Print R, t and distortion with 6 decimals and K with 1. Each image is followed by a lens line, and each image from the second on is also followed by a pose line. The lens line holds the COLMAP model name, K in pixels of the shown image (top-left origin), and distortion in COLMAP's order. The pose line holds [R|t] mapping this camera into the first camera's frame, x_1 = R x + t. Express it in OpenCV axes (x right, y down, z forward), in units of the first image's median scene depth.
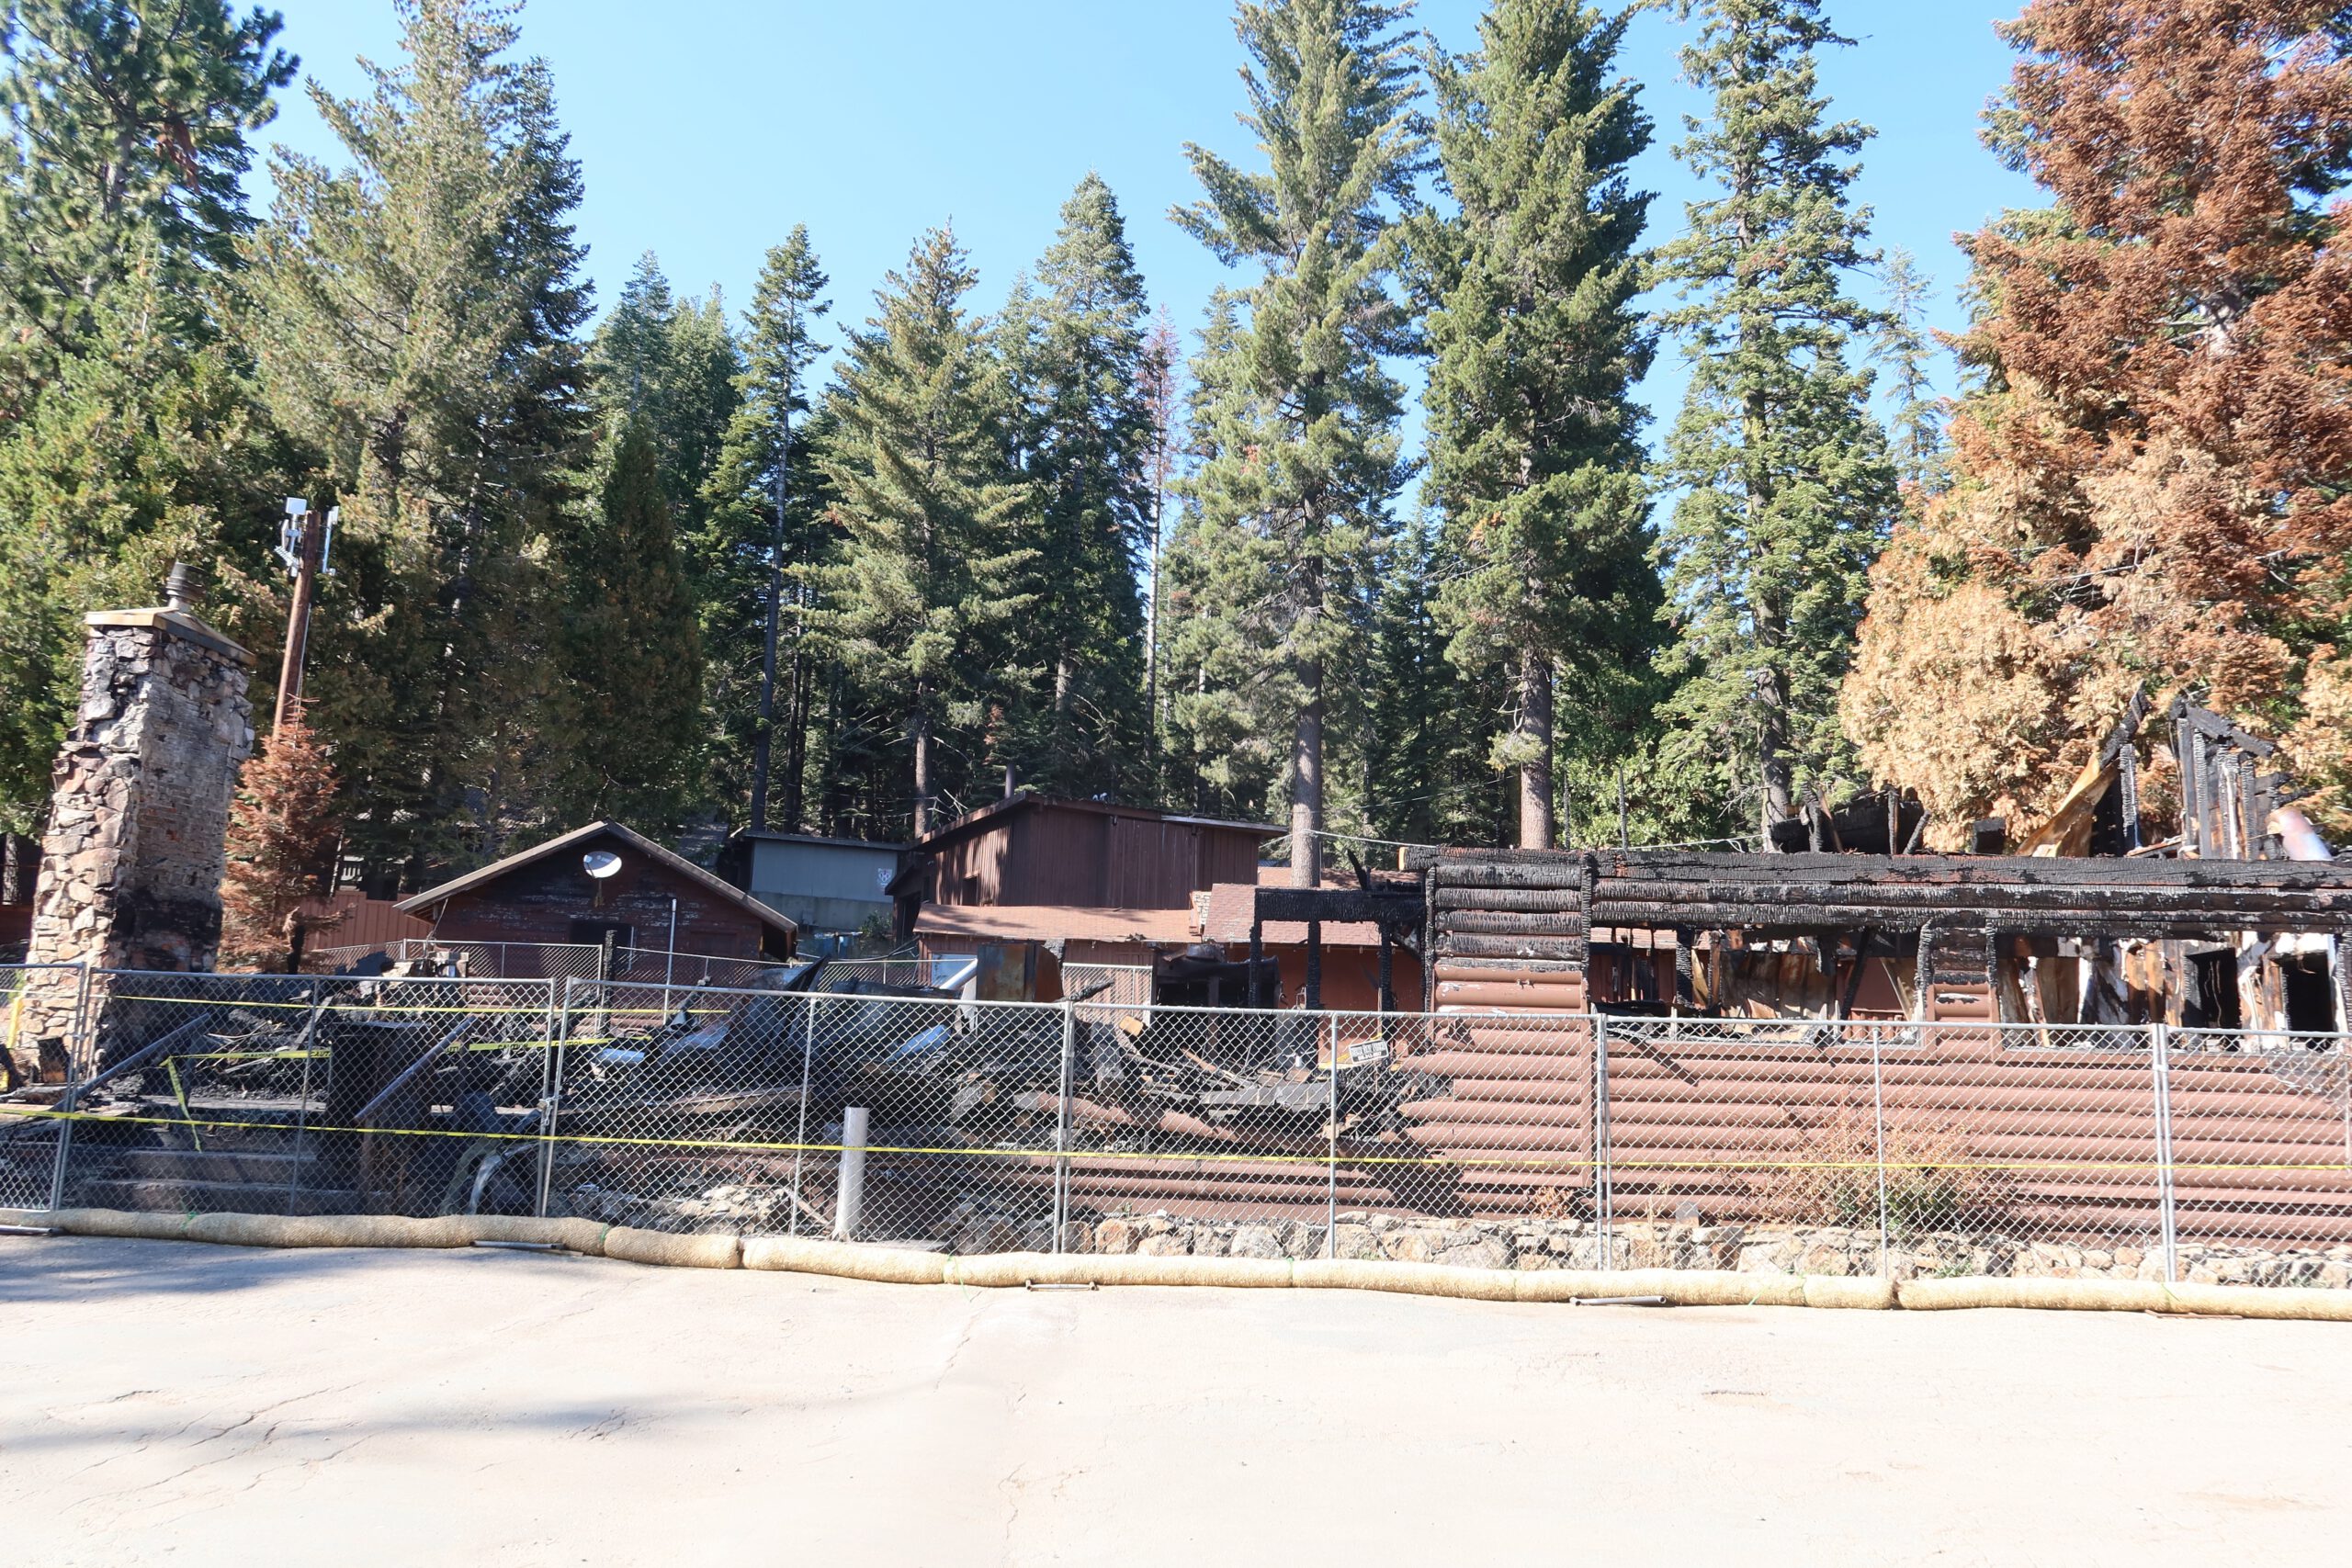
lens RADIAL K [[1550.8, 0, 1179.9], [0, 1550.8, 788.3], [0, 0, 1]] dist [-0.041830, 0.018182]
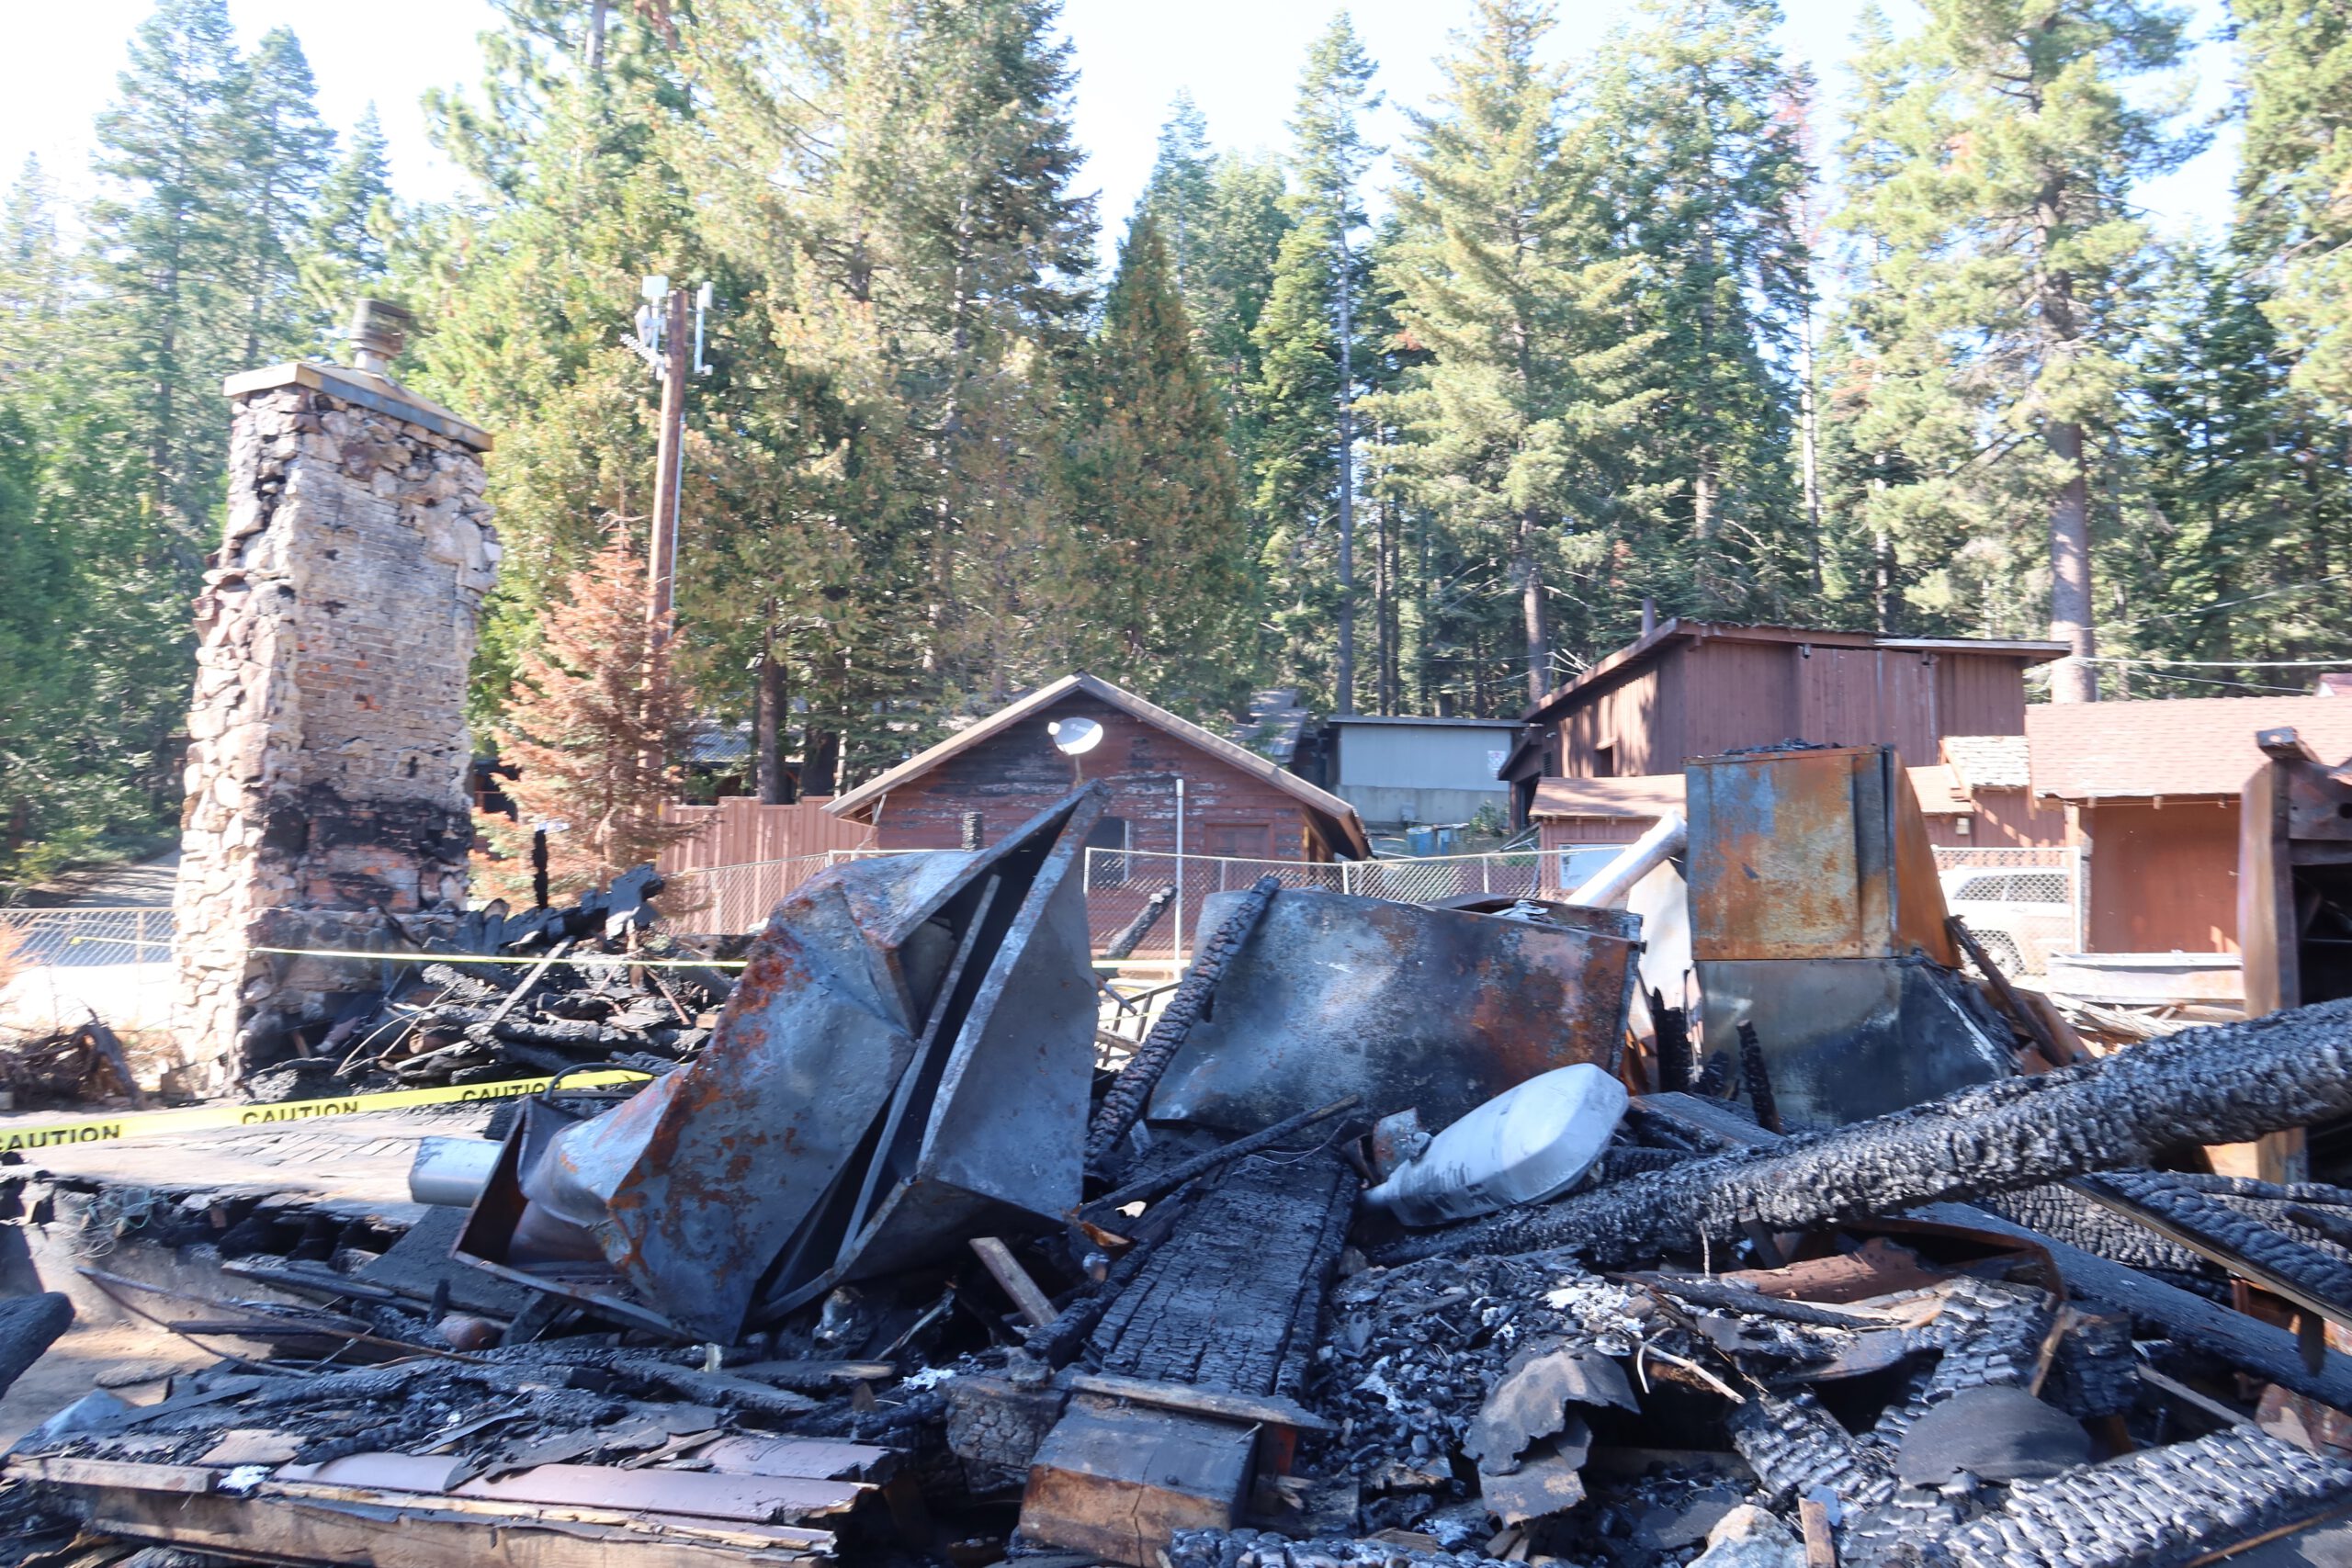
lens RADIAL K [[1550.8, 0, 1171.0], [0, 1550.8, 776.3], [0, 0, 1]] dist [-0.041830, 0.018182]
pose [[0.917792, -0.057825, -0.392829, -0.027896], [0.078713, 0.996201, 0.037260, 0.022563], [0.389182, -0.065118, 0.918856, 0.180710]]
